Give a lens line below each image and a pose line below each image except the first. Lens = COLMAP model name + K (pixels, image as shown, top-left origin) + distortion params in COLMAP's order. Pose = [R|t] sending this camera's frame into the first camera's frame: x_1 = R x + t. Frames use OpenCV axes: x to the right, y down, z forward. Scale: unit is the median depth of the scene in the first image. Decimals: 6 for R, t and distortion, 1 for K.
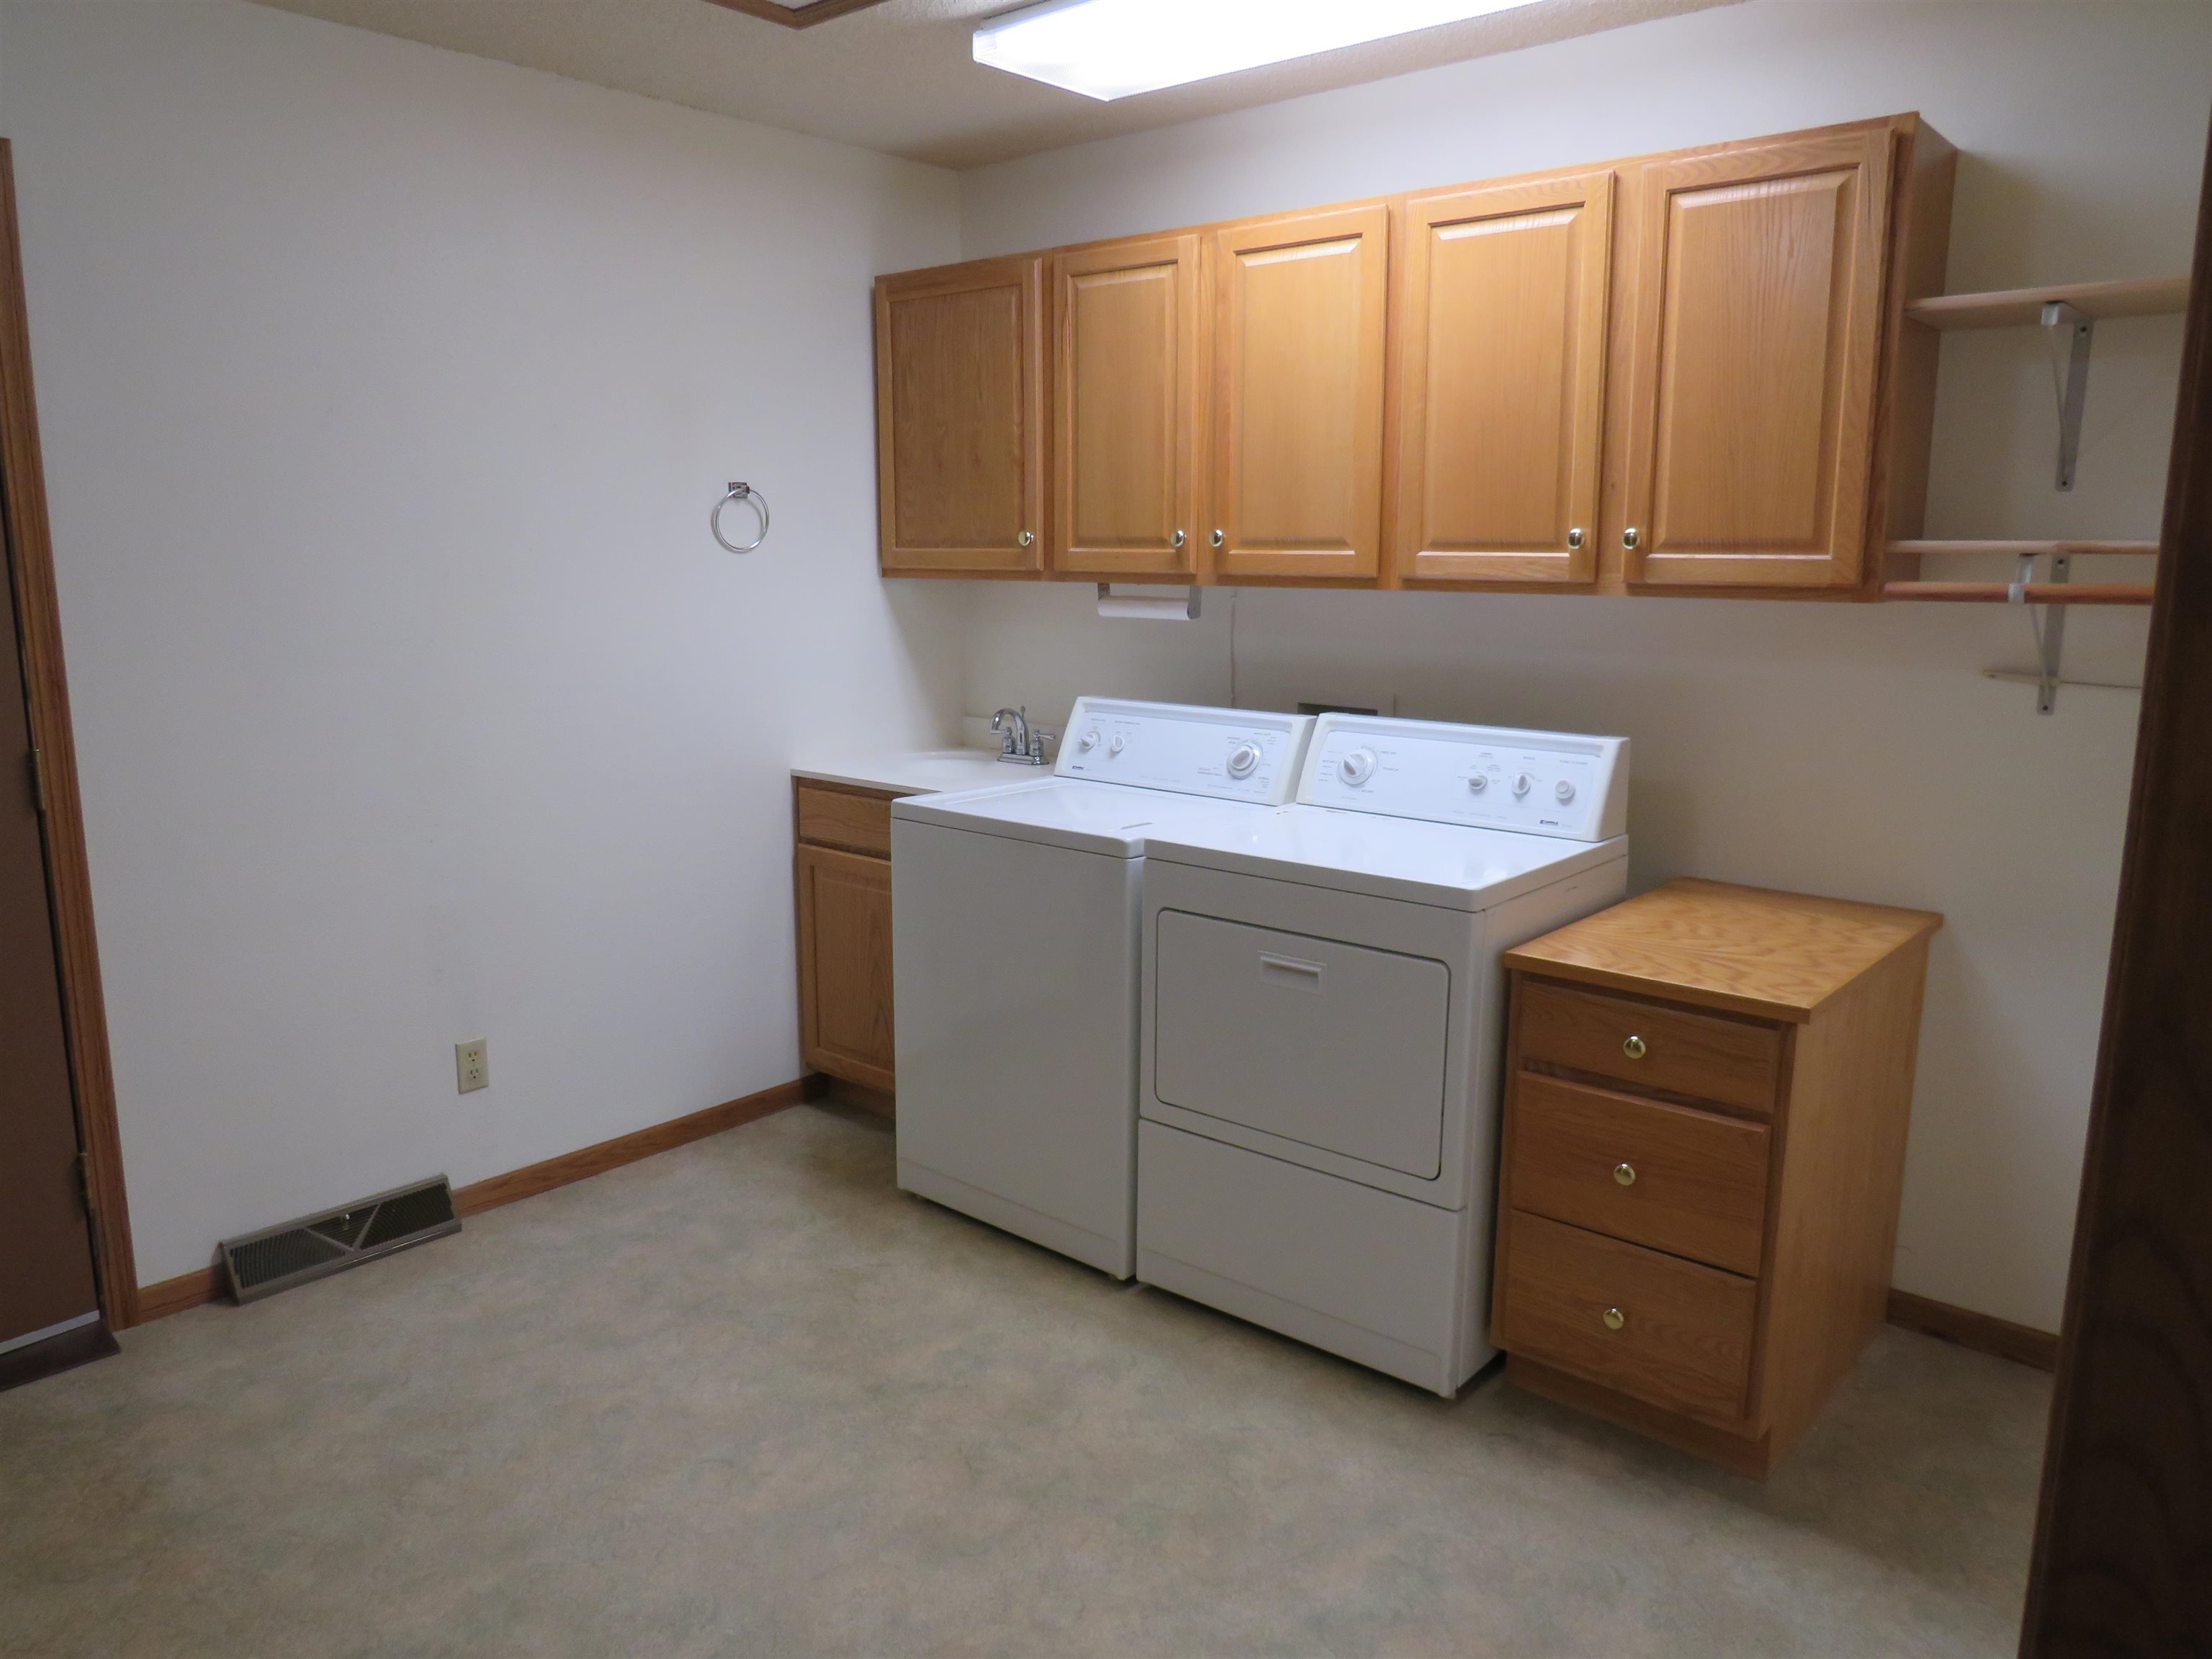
lens RADIAL K [[1567.7, 0, 1092.9], [0, 1567.7, 828.1], [0, 0, 1]] dist [-0.031663, 0.018097]
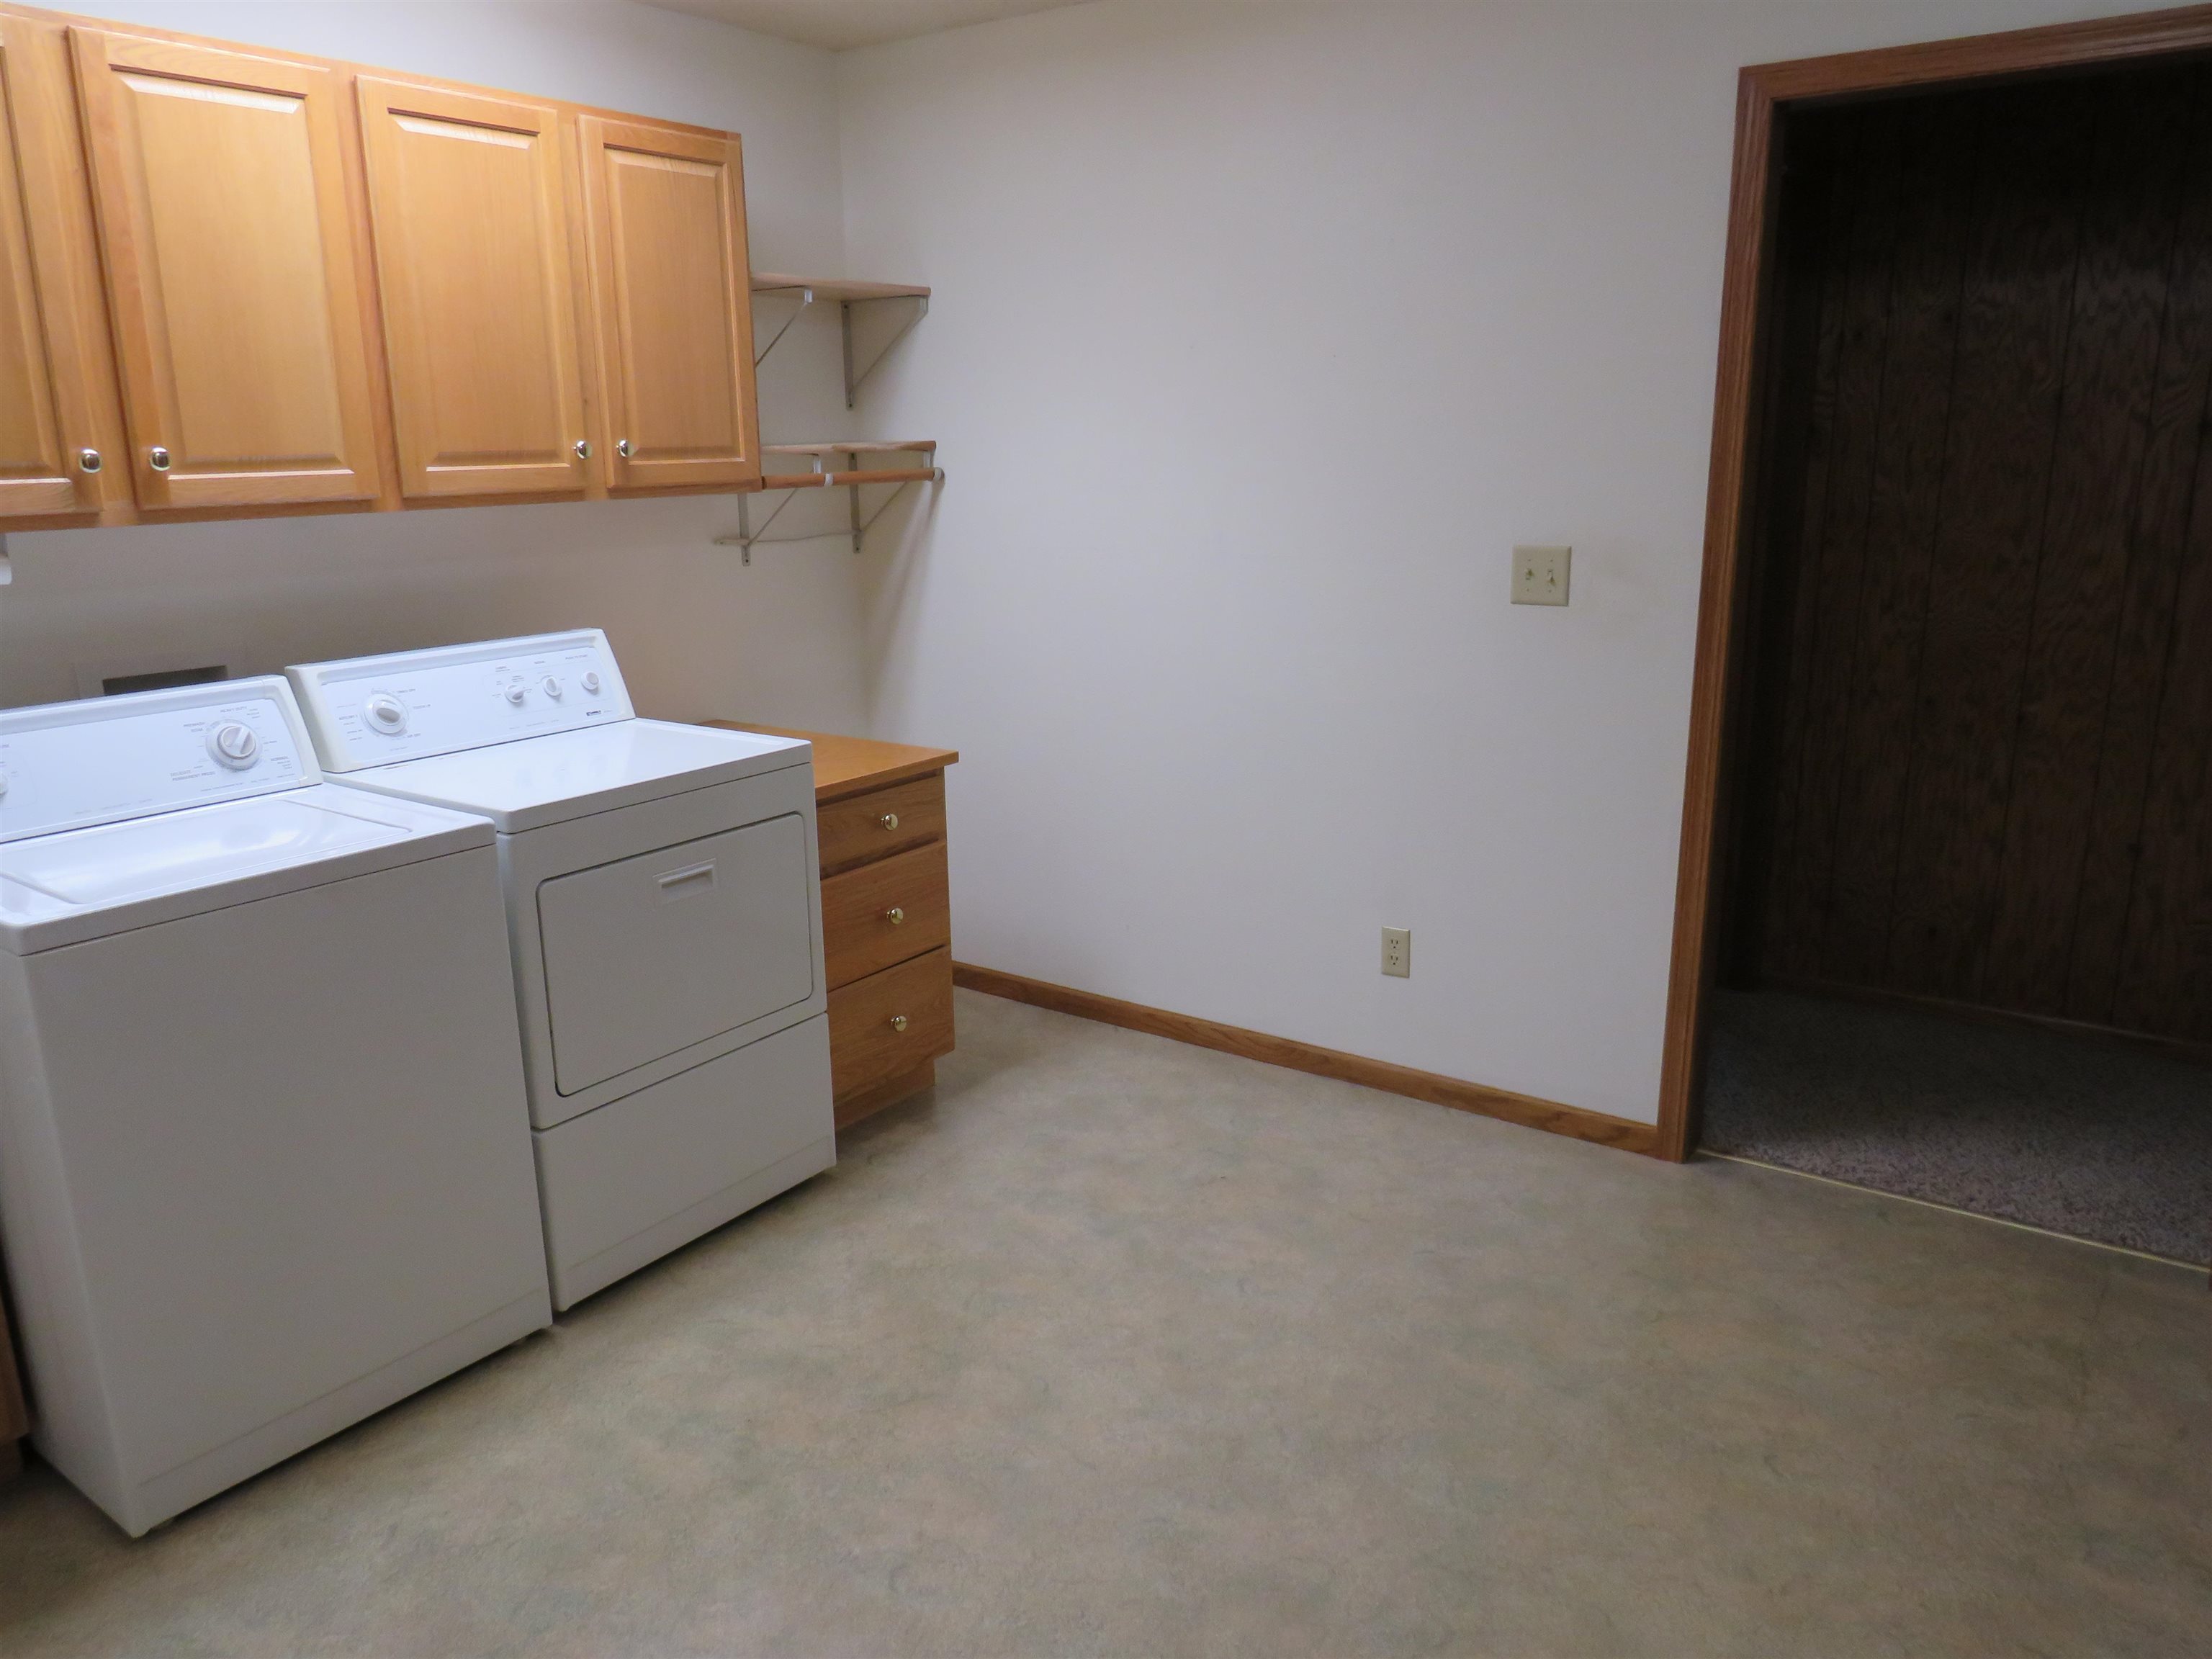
lens RADIAL K [[1567.7, 0, 1096.3], [0, 1567.7, 825.3], [0, 0, 1]] dist [-0.031663, 0.018097]
pose [[-0.093385, -0.238857, 0.966554, -0.815817], [0.196066, 0.947375, 0.253060, -0.136900], [-0.976134, 0.213140, -0.041639, 0.723721]]
